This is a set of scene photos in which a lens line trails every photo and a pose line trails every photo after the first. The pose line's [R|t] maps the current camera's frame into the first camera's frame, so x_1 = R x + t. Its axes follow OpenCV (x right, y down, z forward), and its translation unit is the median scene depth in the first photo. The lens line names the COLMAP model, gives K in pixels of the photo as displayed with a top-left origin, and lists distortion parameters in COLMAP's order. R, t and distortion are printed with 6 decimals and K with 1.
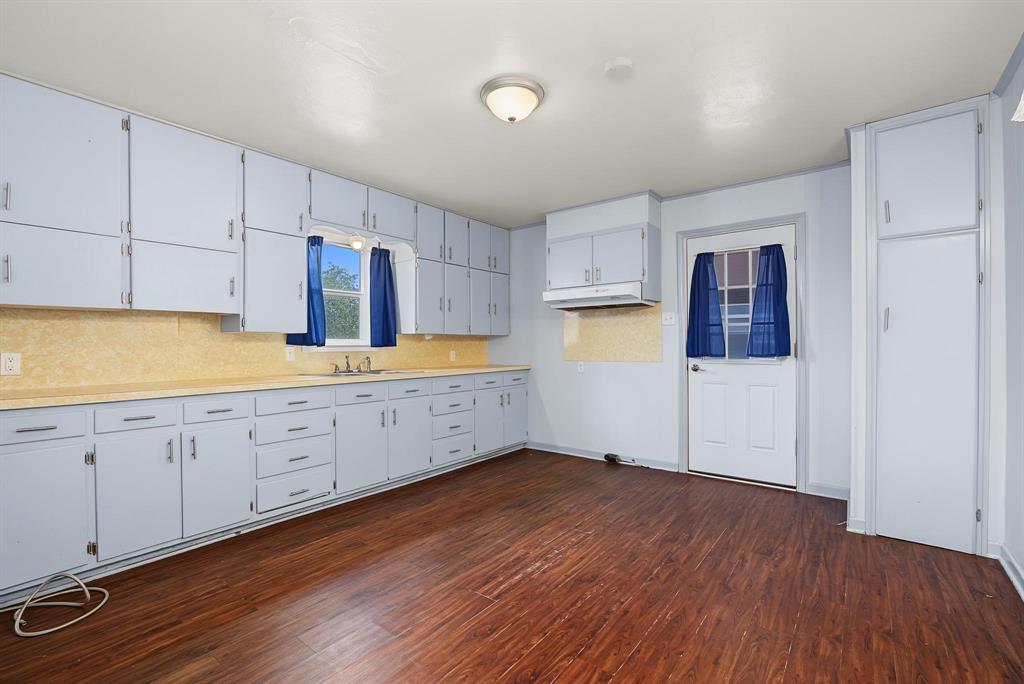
lens RADIAL K [[458.4, 0, 508.7], [0, 458.4, 347.5], [0, 0, 1]] dist [-0.008385, 0.000600]
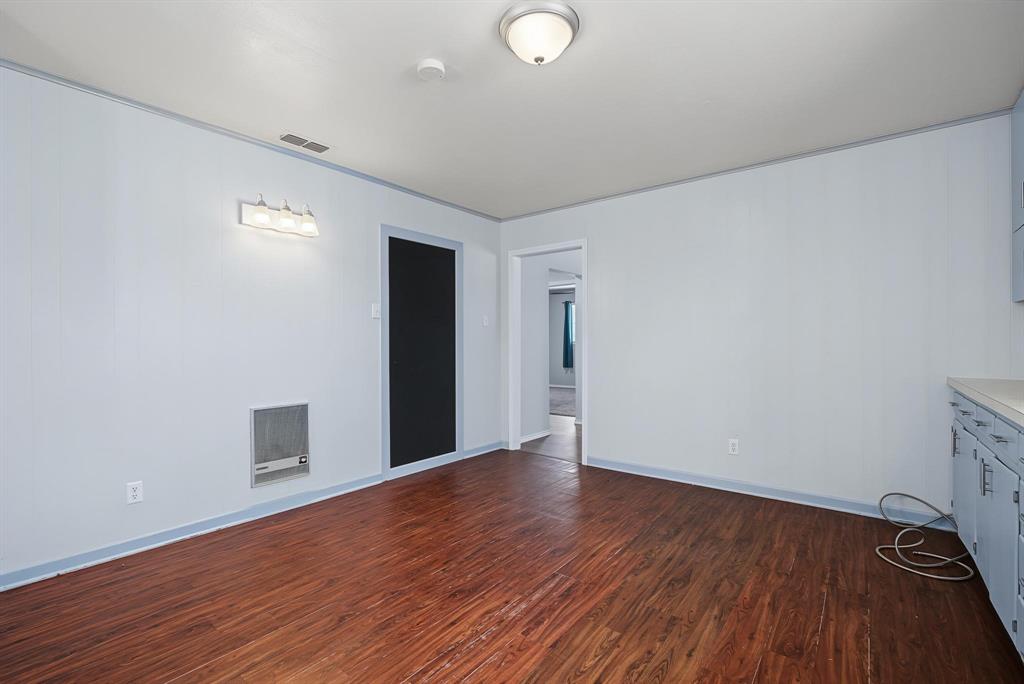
lens RADIAL K [[454.8, 0, 508.3], [0, 454.8, 343.5], [0, 0, 1]] dist [-0.014099, 0.000146]
pose [[-0.999829, 0.007935, 0.016701, 0.043336], [0.008108, 0.999914, 0.010271, -0.009450], [-0.016618, 0.010405, -0.999808, 1.441401]]
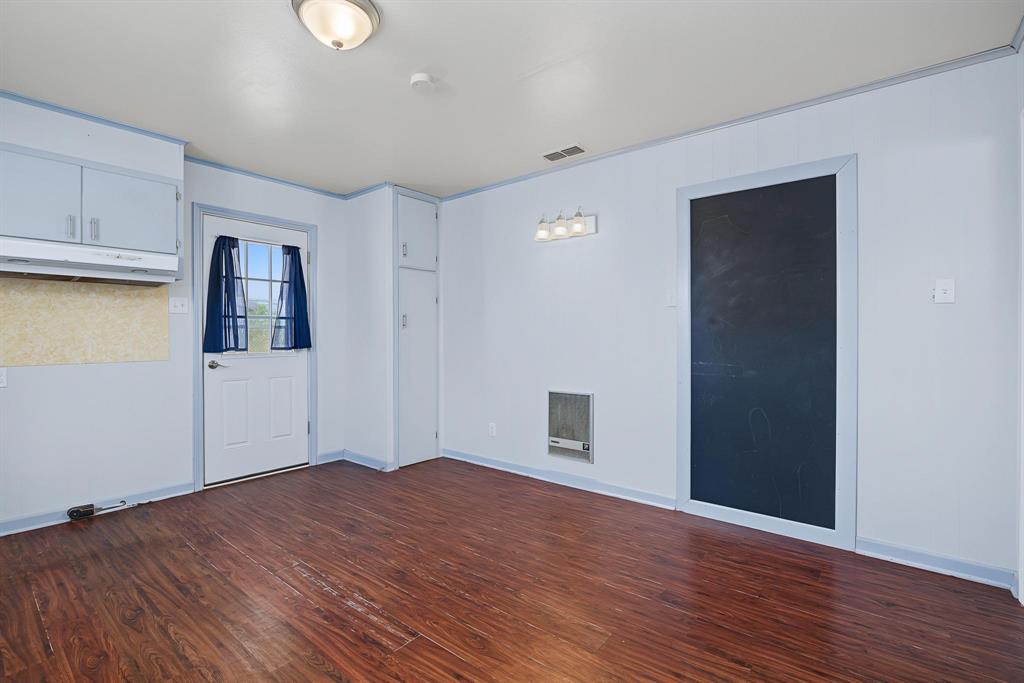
lens RADIAL K [[465.8, 0, 505.7], [0, 465.8, 336.6], [0, 0, 1]] dist [-0.007759, 0.000201]
pose [[0.025151, 0.004588, 0.999673, -0.617094], [0.008149, 0.999955, -0.004794, 0.000054], [-0.999650, 0.008267, 0.025113, 0.559183]]
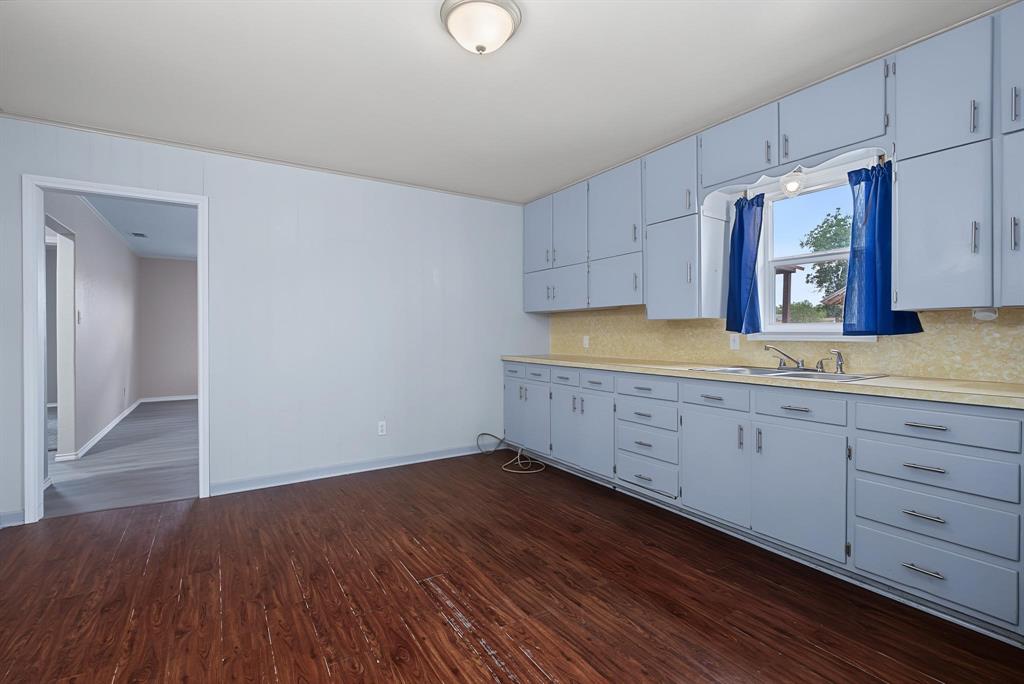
lens RADIAL K [[465.8, 0, 505.7], [0, 465.8, 337.1], [0, 0, 1]] dist [-0.007759, 0.000201]
pose [[-0.342887, 0.014546, -0.939264, 0.604886], [-0.002995, 0.999858, 0.016577, -0.009993], [0.939372, 0.008497, -0.342795, 1.058510]]
